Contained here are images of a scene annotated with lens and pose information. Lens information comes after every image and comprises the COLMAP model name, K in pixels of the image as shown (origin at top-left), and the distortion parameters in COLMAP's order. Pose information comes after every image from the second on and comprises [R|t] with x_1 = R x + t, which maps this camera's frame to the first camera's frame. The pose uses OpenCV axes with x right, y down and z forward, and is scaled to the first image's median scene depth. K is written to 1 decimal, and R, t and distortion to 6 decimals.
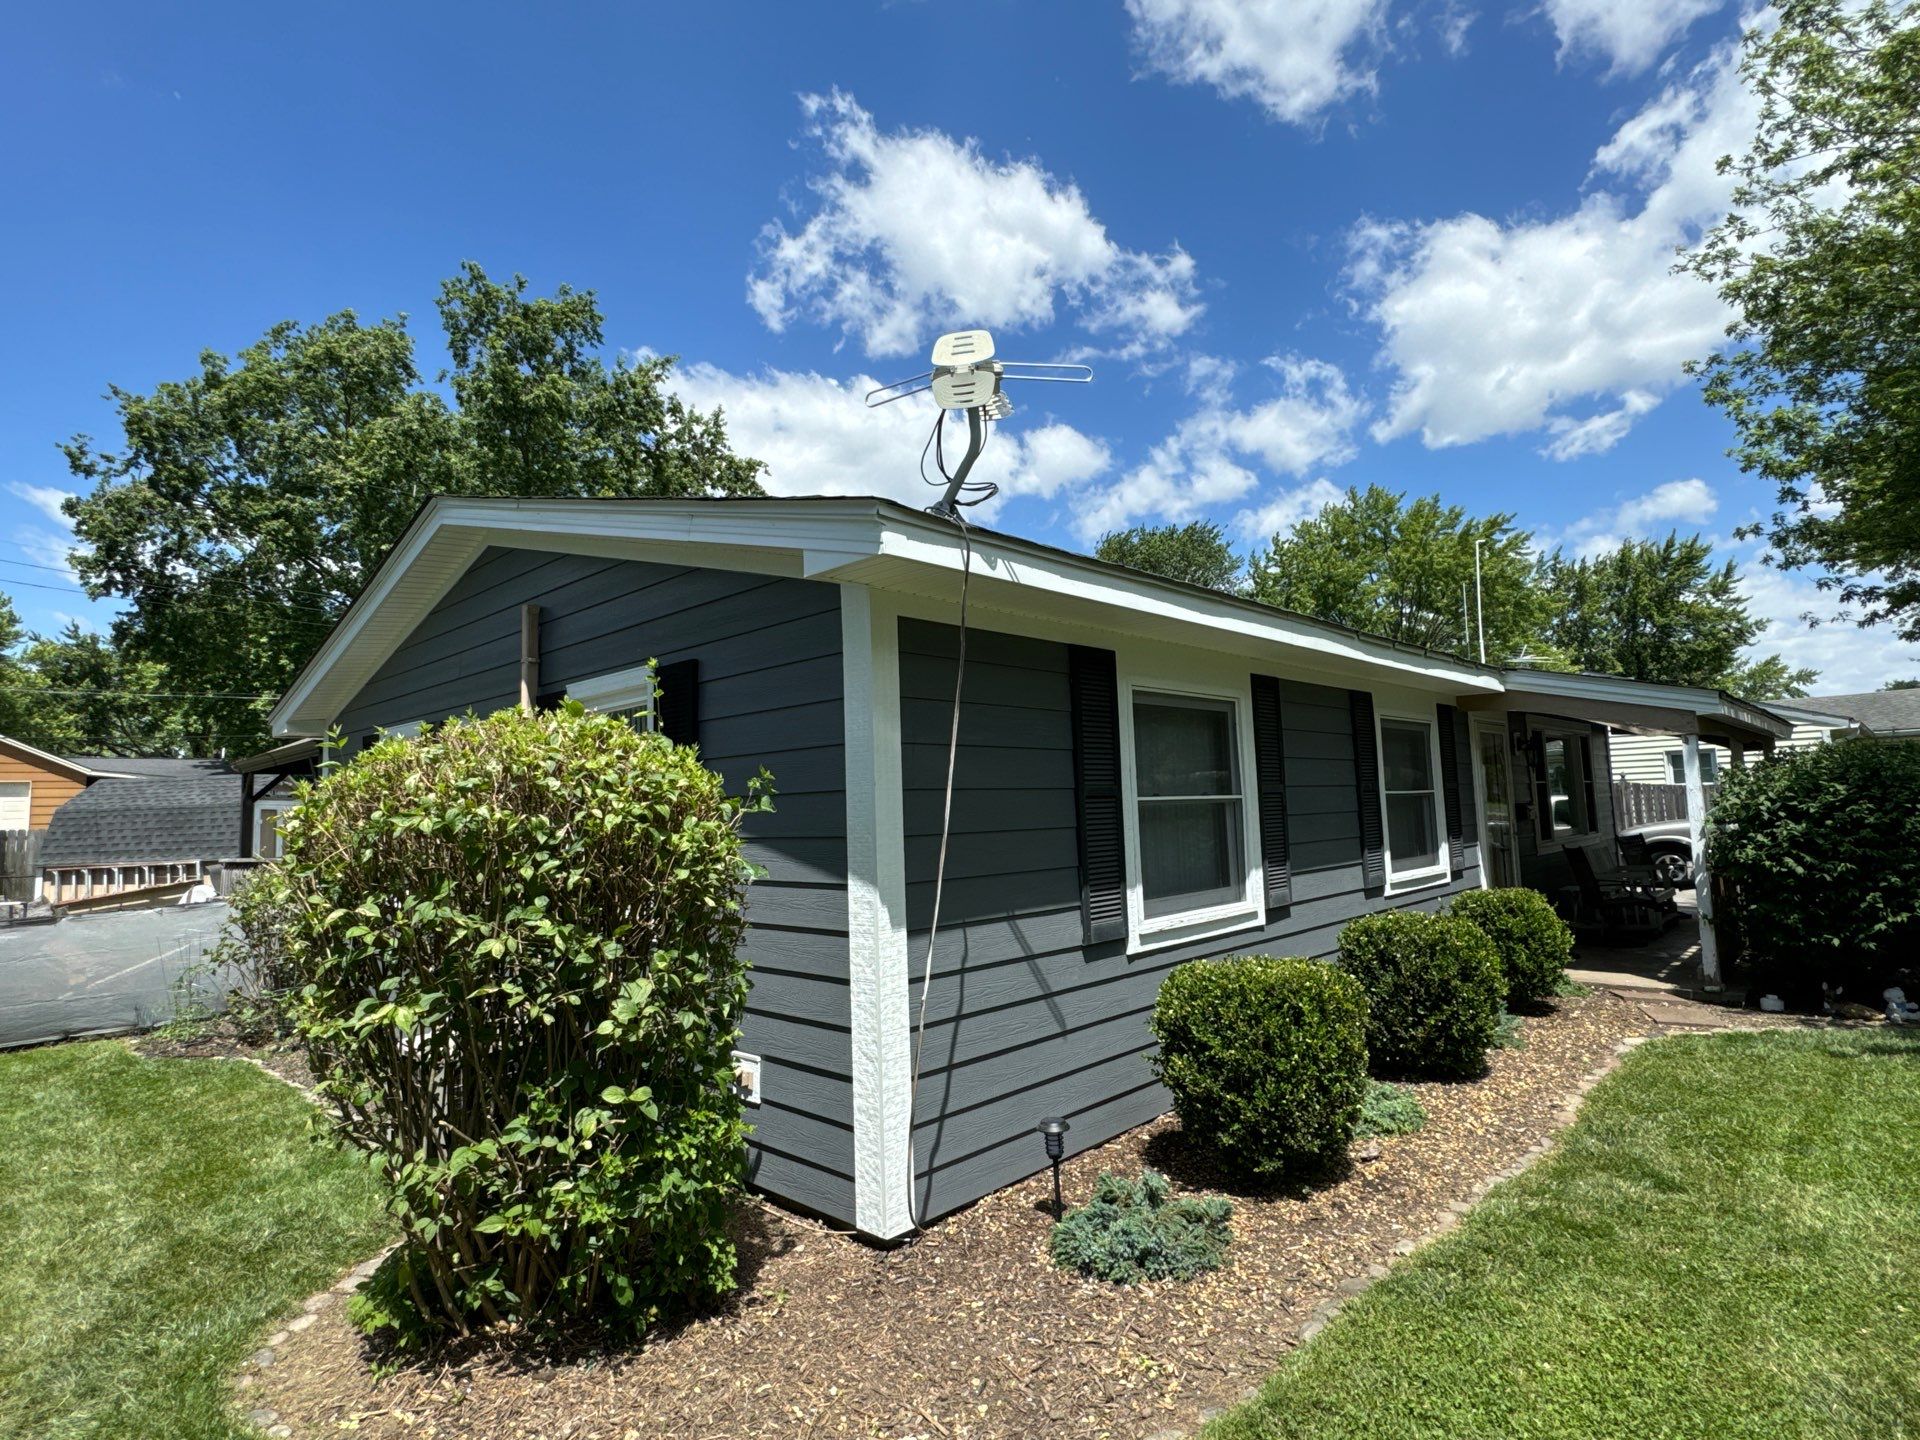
lens RADIAL K [[985.1, 0, 966.7], [0, 985.1, 722.8], [0, 0, 1]] dist [0.002314, 0.000561]
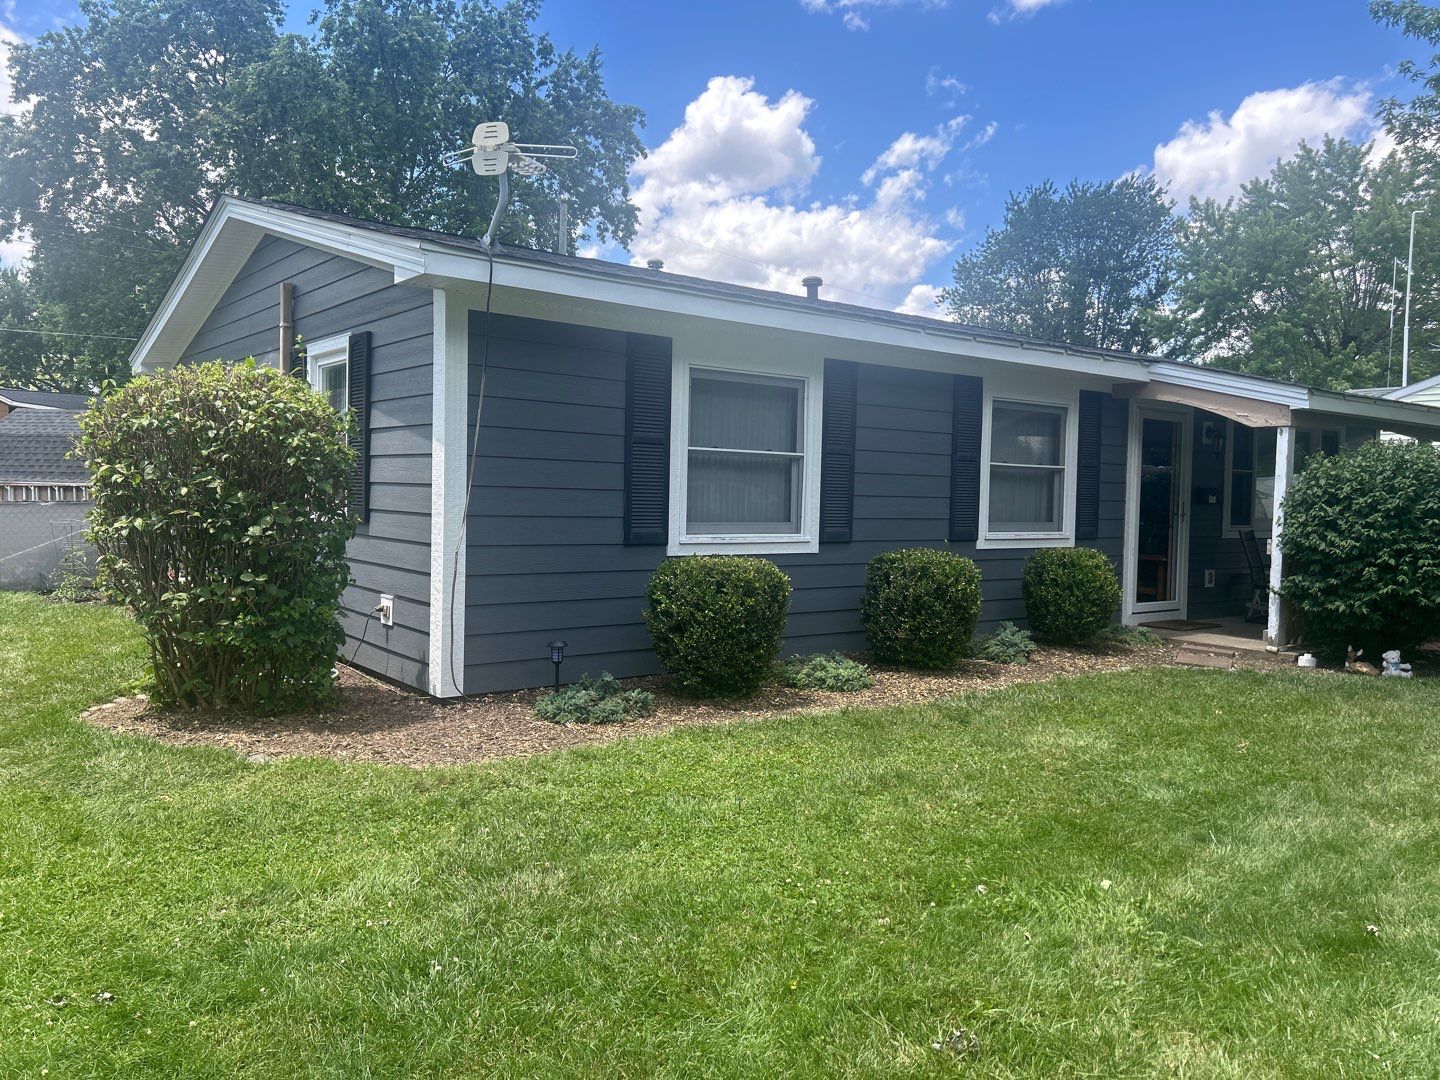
lens RADIAL K [[1030.0, 0, 717.8], [0, 1030.0, 535.9], [0, 0, 1]] dist [0.048185, -0.031676]
pose [[0.989404, 0.063700, -0.130466, 0.346229], [-0.045363, 0.989255, 0.138987, -0.002288], [0.137917, -0.131596, 0.981663, -0.355060]]
